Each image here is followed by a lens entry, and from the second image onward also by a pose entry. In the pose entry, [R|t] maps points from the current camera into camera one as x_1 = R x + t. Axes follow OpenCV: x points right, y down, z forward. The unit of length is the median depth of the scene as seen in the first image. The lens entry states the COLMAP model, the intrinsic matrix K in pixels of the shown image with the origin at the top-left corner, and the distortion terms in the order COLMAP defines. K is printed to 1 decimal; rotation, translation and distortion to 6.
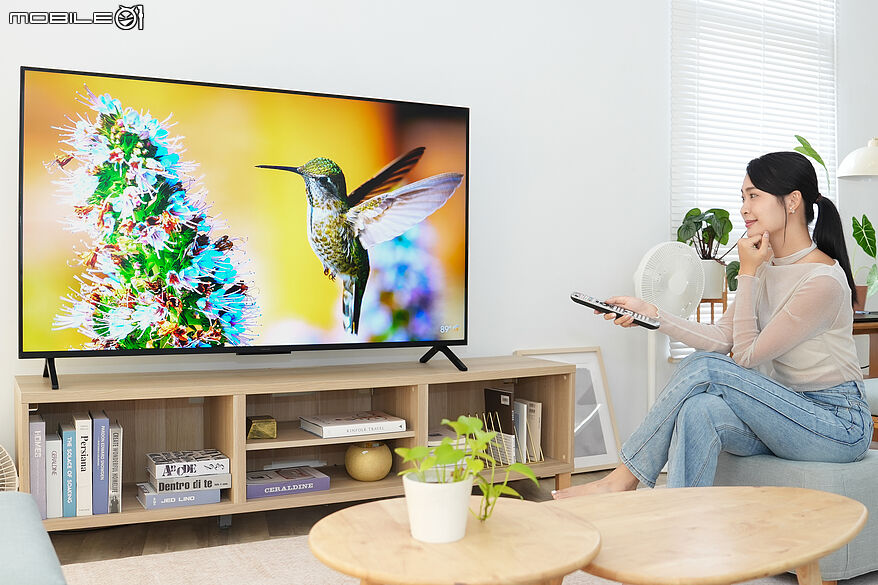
lens RADIAL K [[912.2, 0, 439.3], [0, 912.2, 293.4], [0, 0, 1]] dist [-0.092731, 0.026913]
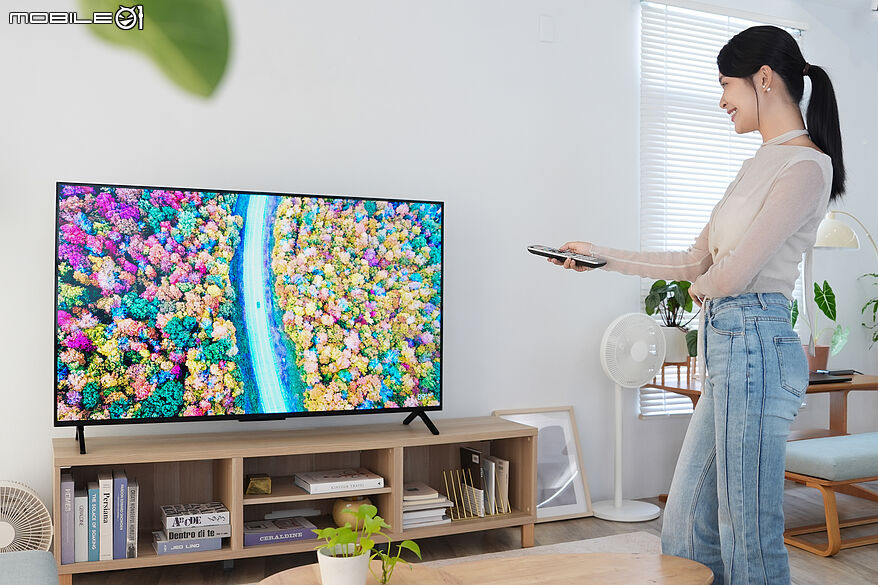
lens RADIAL K [[912.2, 0, 439.3], [0, 912.2, 293.4], [0, 0, 1]] dist [-0.092731, 0.026913]
pose [[0.998948, 0.000186, -0.045851, 0.094421], [-0.001334, 0.999686, -0.025018, -0.072252], [0.045832, 0.025053, 0.998635, -0.166582]]
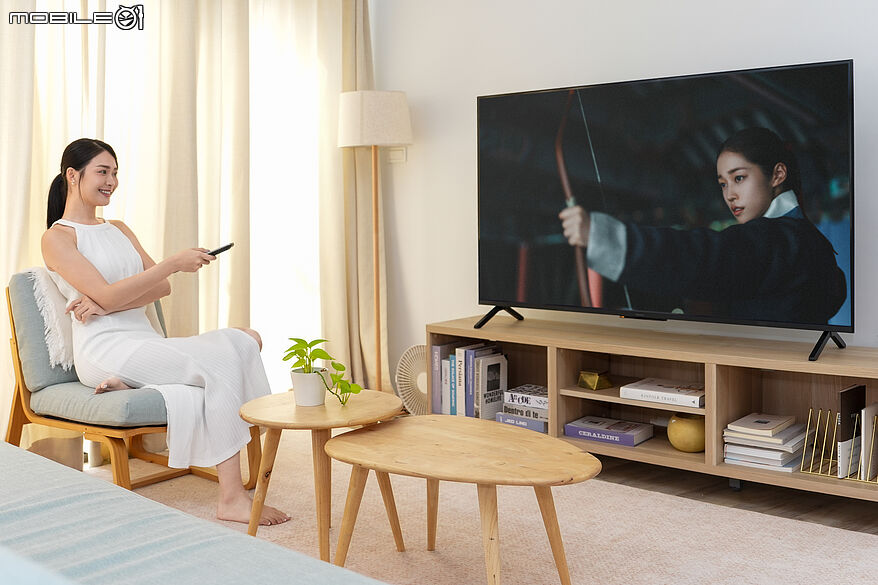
lens RADIAL K [[945.3, 0, 438.6], [0, 945.3, 219.4], [0, 0, 1]] dist [-0.004377, -0.121528]
pose [[0.379698, 0.006149, -0.925090, 0.885778], [-0.008978, 0.999955, 0.002961, -0.060900], [0.925067, 0.007181, 0.379736, 0.376215]]
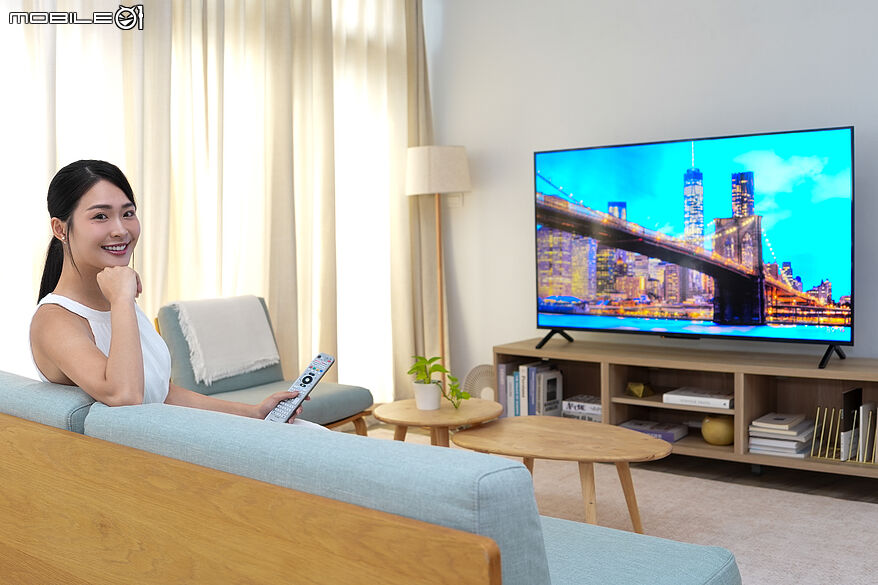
lens RADIAL K [[921.8, 0, 436.7], [0, 921.8, 292.8], [0, 0, 1]] dist [-0.100712, 0.018445]
pose [[0.389756, 0.042460, -0.919939, 1.023404], [0.003129, 0.998870, 0.047429, -0.071229], [0.920913, -0.021364, 0.389182, 0.176669]]
